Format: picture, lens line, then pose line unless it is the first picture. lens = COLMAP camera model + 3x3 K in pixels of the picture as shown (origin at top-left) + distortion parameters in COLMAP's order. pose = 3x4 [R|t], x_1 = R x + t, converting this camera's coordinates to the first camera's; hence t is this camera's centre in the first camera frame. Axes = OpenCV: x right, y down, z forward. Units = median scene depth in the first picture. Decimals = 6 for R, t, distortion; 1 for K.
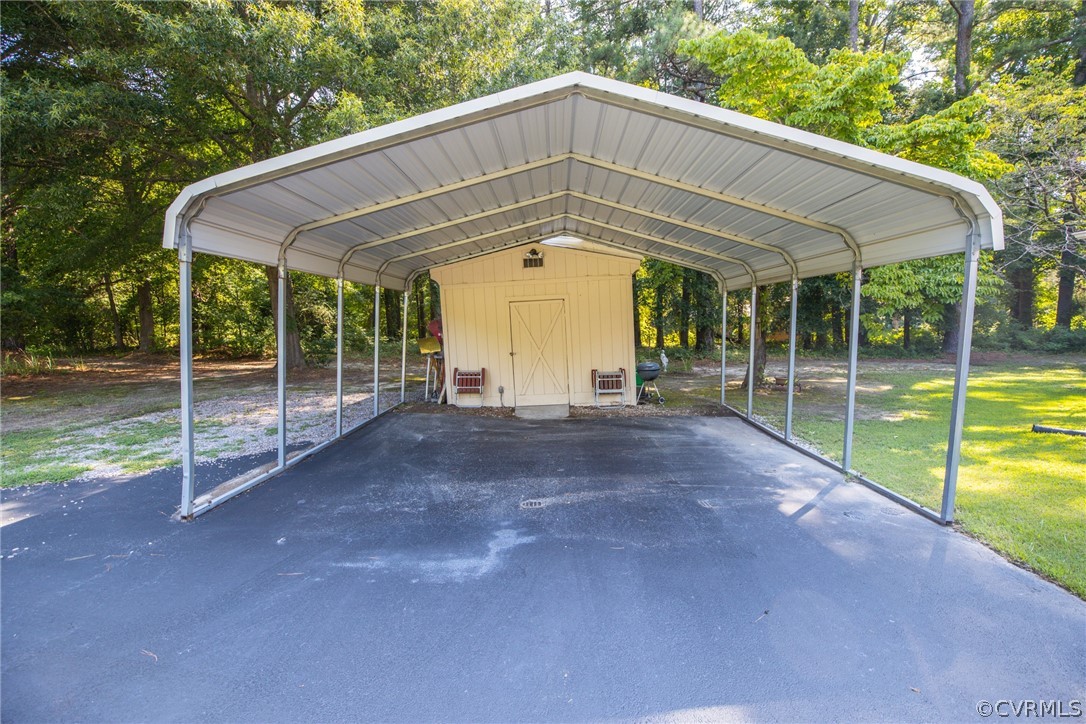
lens RADIAL K [[498.6, 0, 545.3], [0, 498.6, 358.3], [0, 0, 1]] dist [-0.025531, 0.002606]
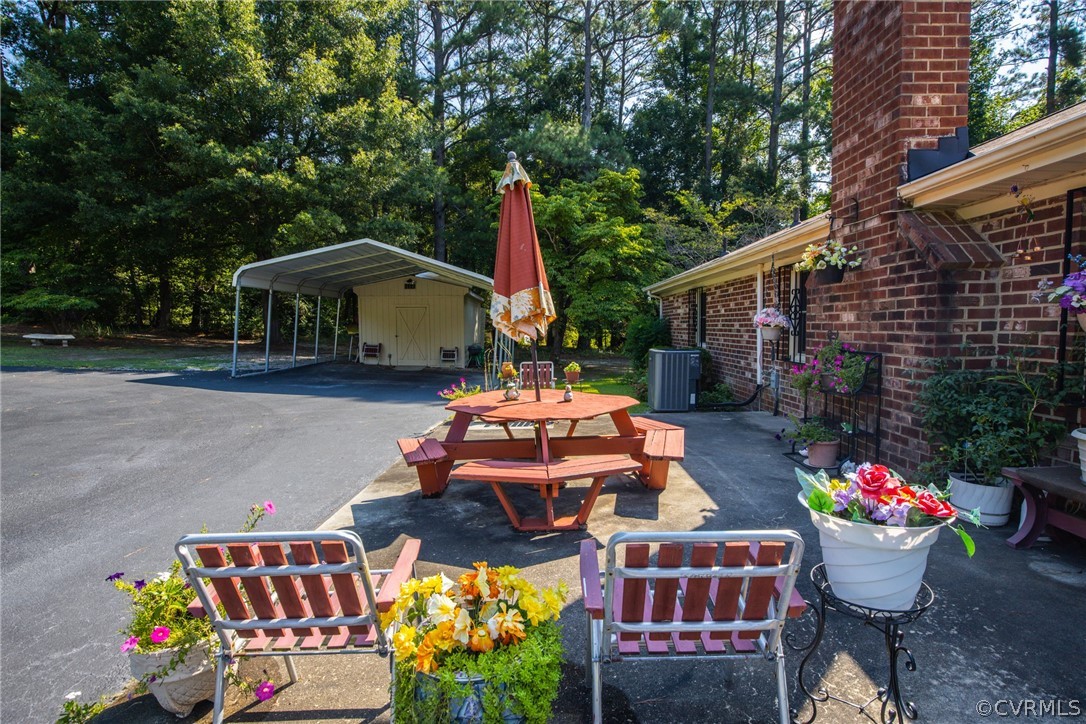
lens RADIAL K [[498.6, 0, 539.7], [0, 498.6, 365.1], [0, 0, 1]] dist [-0.025531, 0.002606]
pose [[0.998564, 0.050853, 0.016822, 0.428737], [-0.050948, 0.998688, 0.005229, 0.059740], [-0.016534, -0.006079, 0.999845, -0.813864]]
